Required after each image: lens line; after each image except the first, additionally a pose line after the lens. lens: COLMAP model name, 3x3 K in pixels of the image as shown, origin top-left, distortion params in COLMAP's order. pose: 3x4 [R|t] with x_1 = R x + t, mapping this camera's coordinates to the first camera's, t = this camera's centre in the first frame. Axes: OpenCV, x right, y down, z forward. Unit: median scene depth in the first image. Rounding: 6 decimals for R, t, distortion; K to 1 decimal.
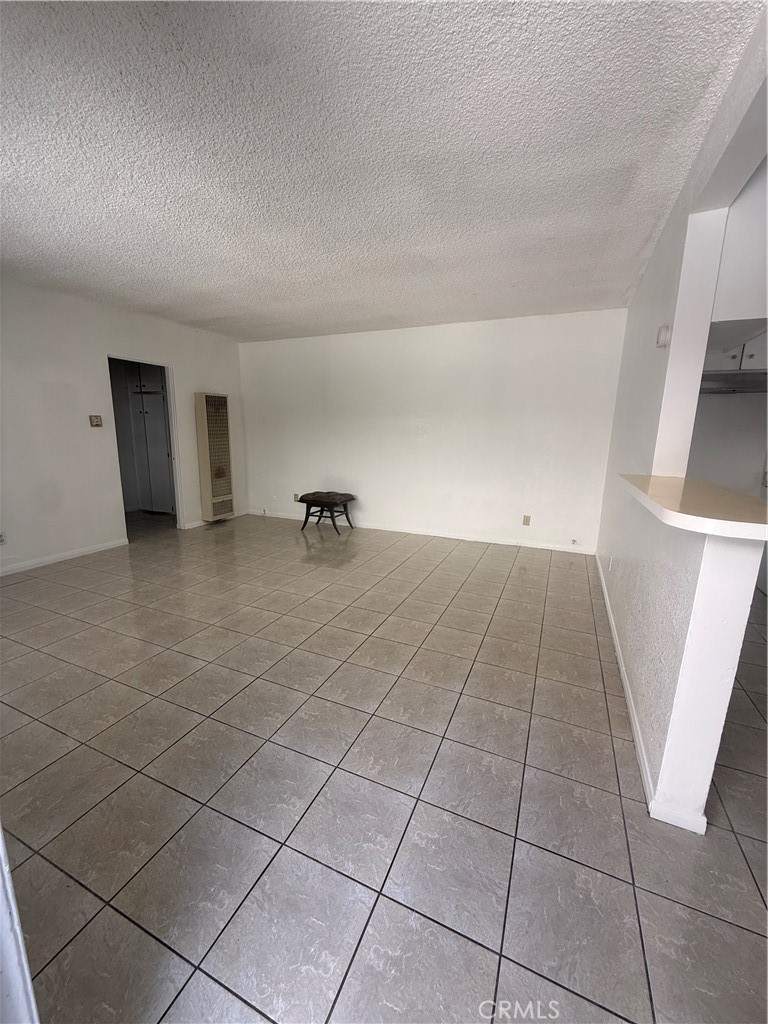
lens RADIAL K [[410.4, 0, 382.8], [0, 410.4, 510.4], [0, 0, 1]] dist [0.001068, 0.000023]
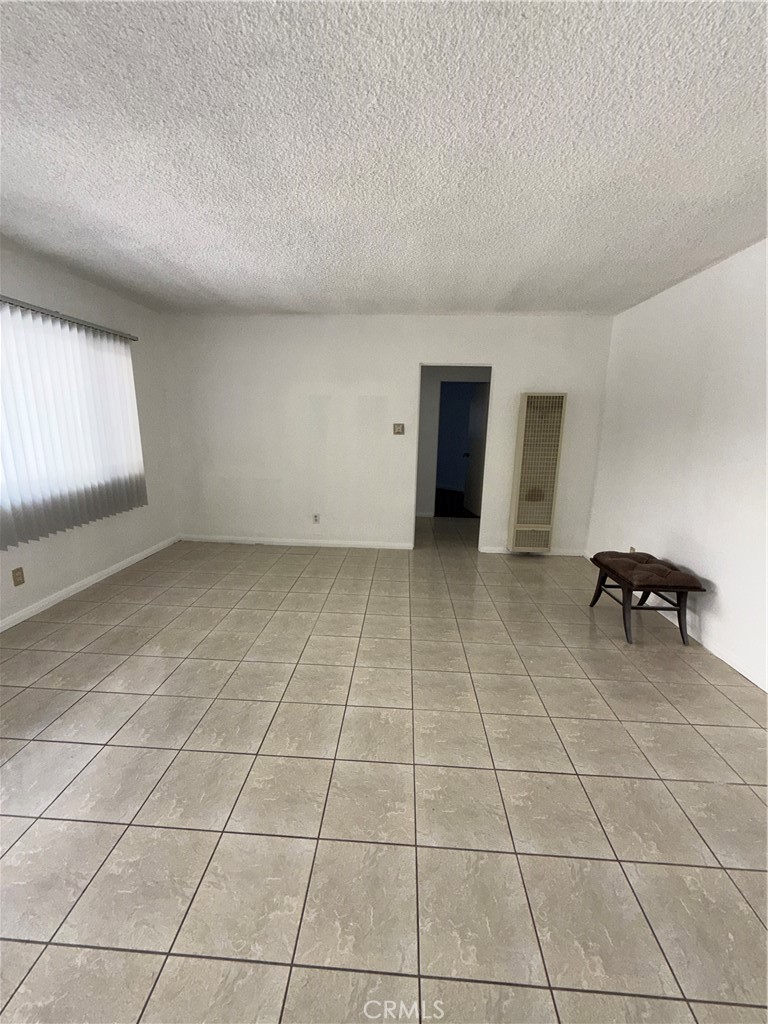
lens RADIAL K [[410.4, 0, 382.8], [0, 410.4, 510.4], [0, 0, 1]] dist [0.001068, 0.000023]
pose [[0.352887, 0.186706, -0.916849, 0.231963], [-0.196606, 0.972809, 0.122430, -0.107117], [0.914777, 0.137054, 0.379999, 0.469475]]
